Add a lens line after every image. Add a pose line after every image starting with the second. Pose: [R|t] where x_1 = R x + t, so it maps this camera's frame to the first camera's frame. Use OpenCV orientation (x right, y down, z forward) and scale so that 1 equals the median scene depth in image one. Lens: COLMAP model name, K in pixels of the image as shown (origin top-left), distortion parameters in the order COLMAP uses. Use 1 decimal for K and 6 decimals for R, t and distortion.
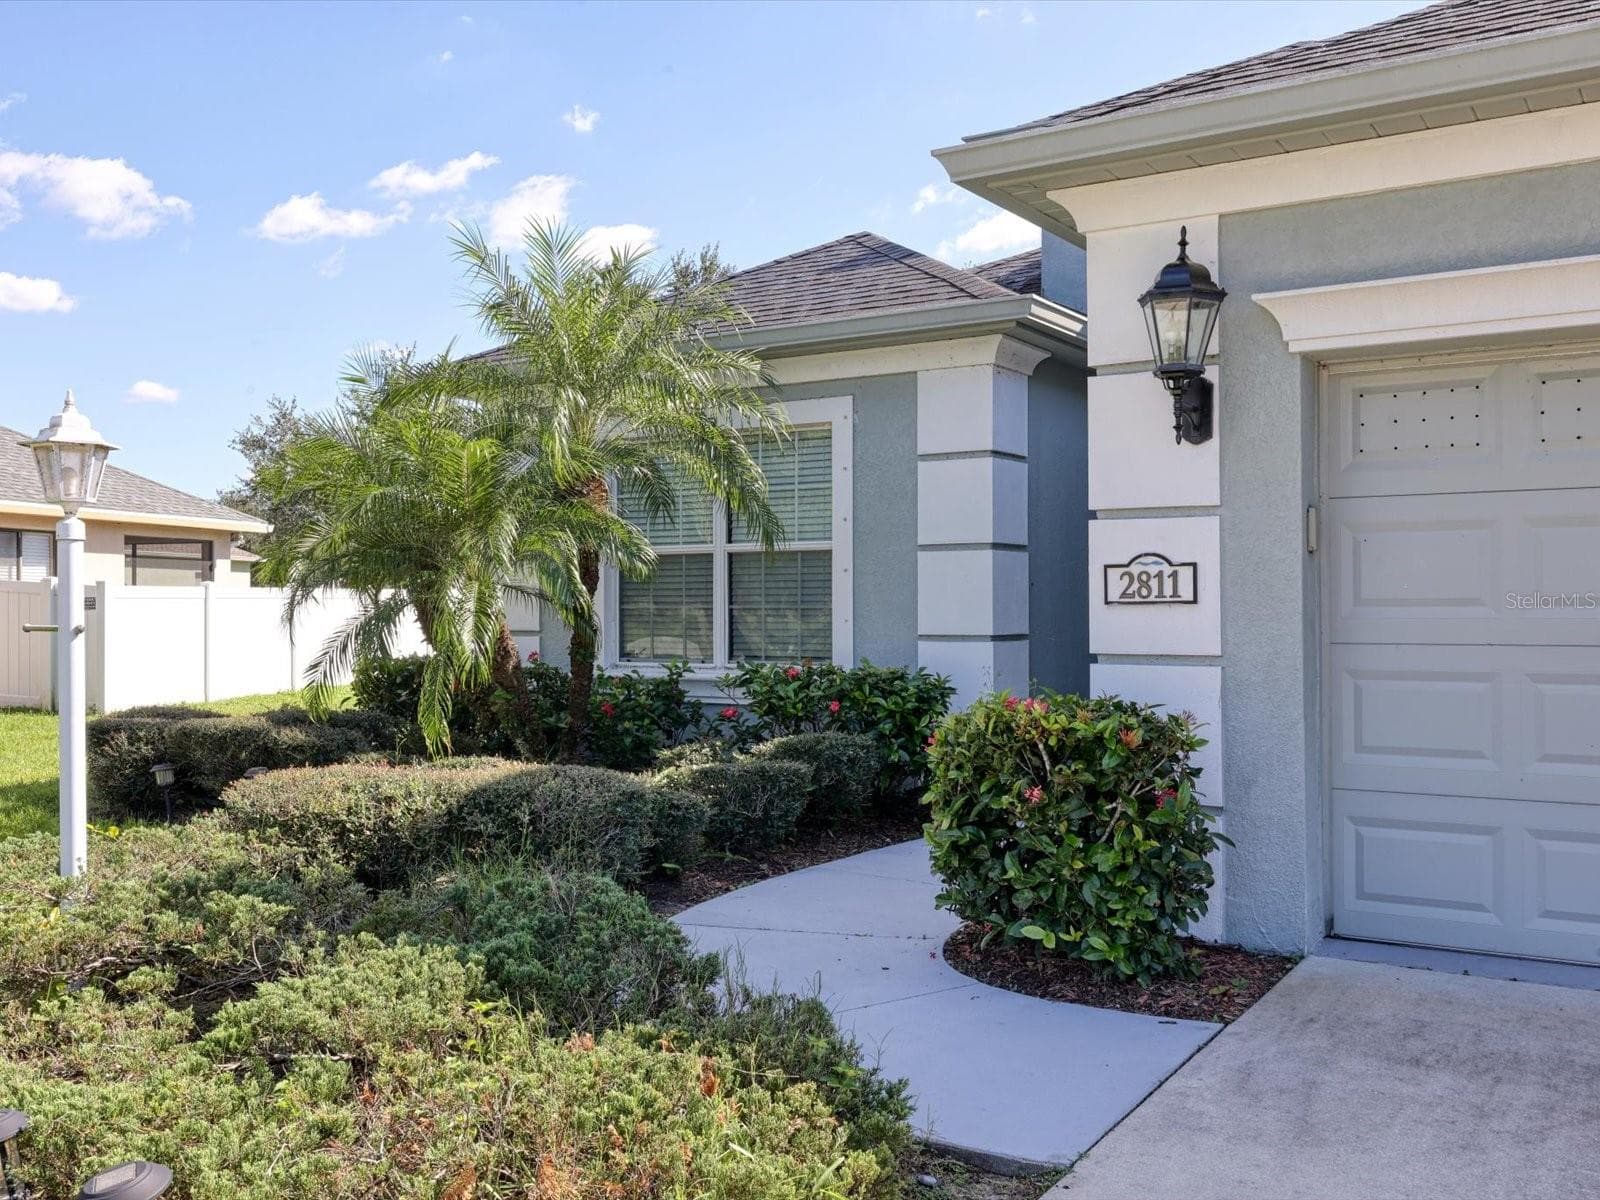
lens RADIAL K [[1494.5, 0, 799.4], [0, 1494.5, 605.4], [0, 0, 1]] dist [-0.009080, 0.000000]
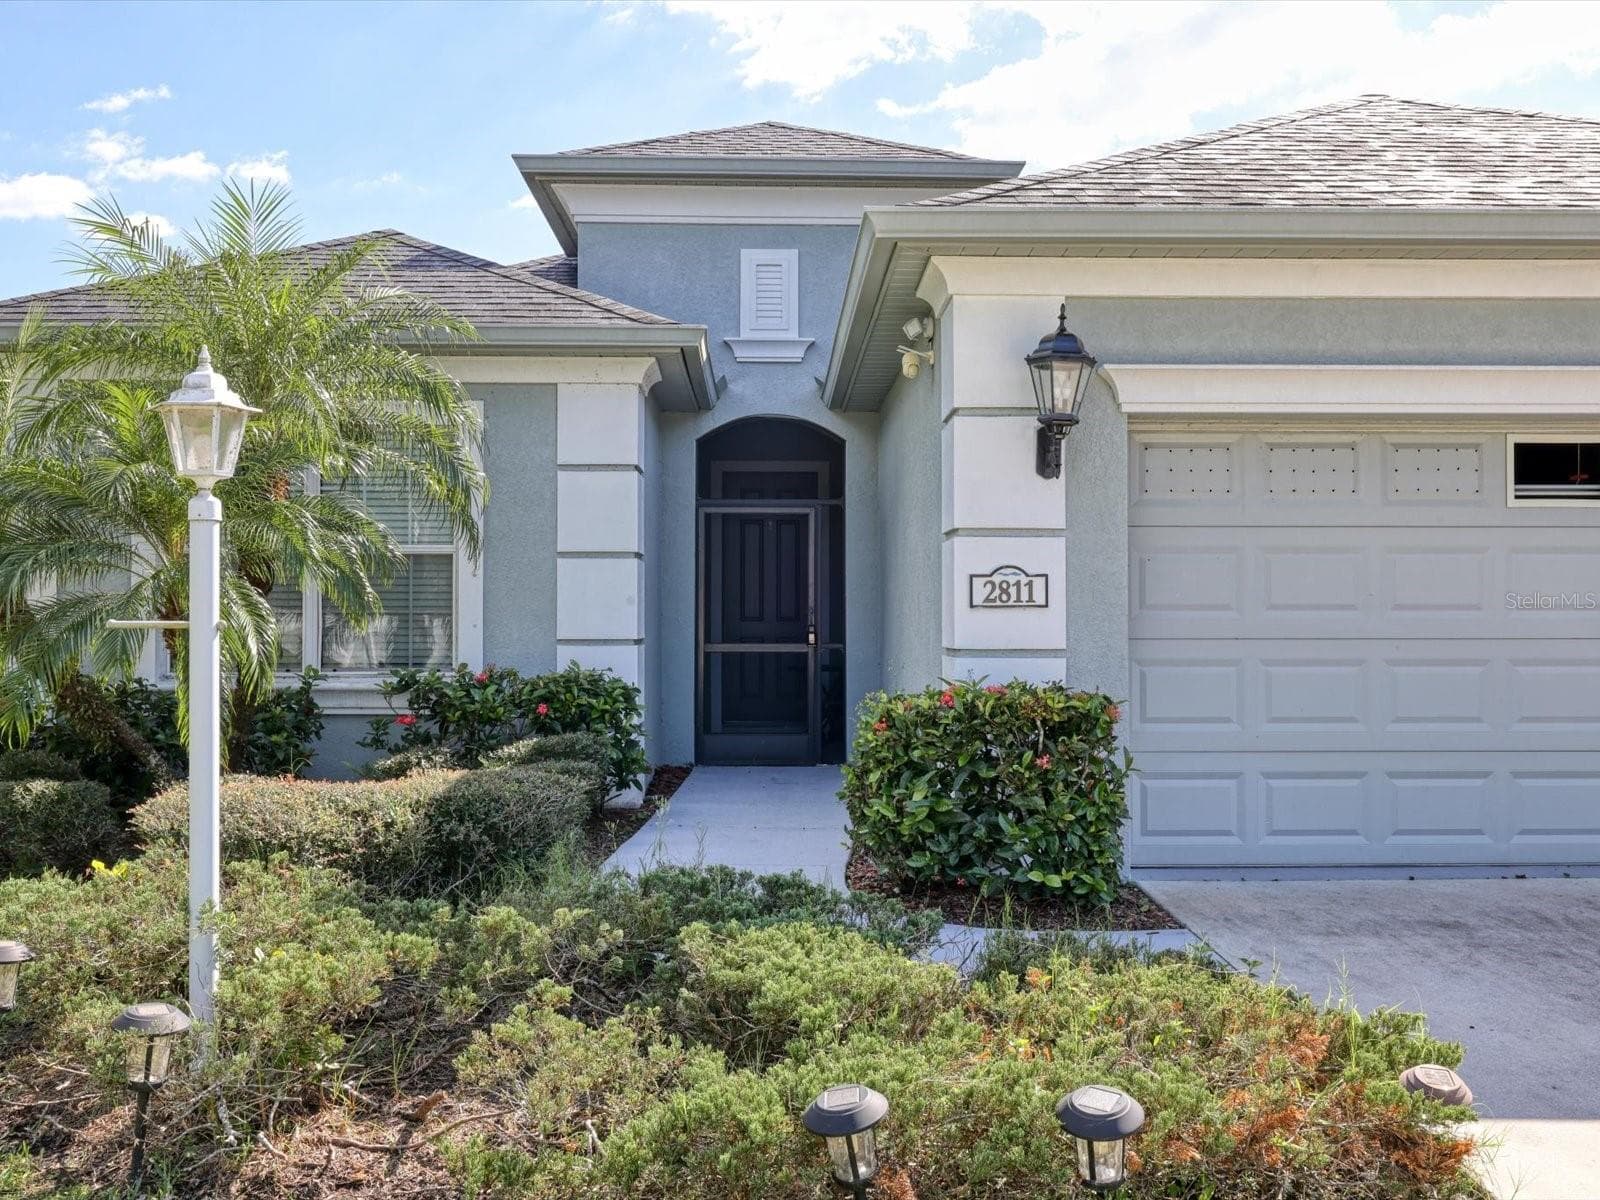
lens RADIAL K [[1494.5, 0, 807.5], [0, 1494.5, 600.1], [0, 0, 1]] dist [-0.009080, 0.000000]
pose [[0.825547, 0.010320, 0.564238, -0.597029], [-0.003065, 0.999900, -0.013803, 0.010574], [-0.564324, 0.009665, 0.825497, 0.090014]]
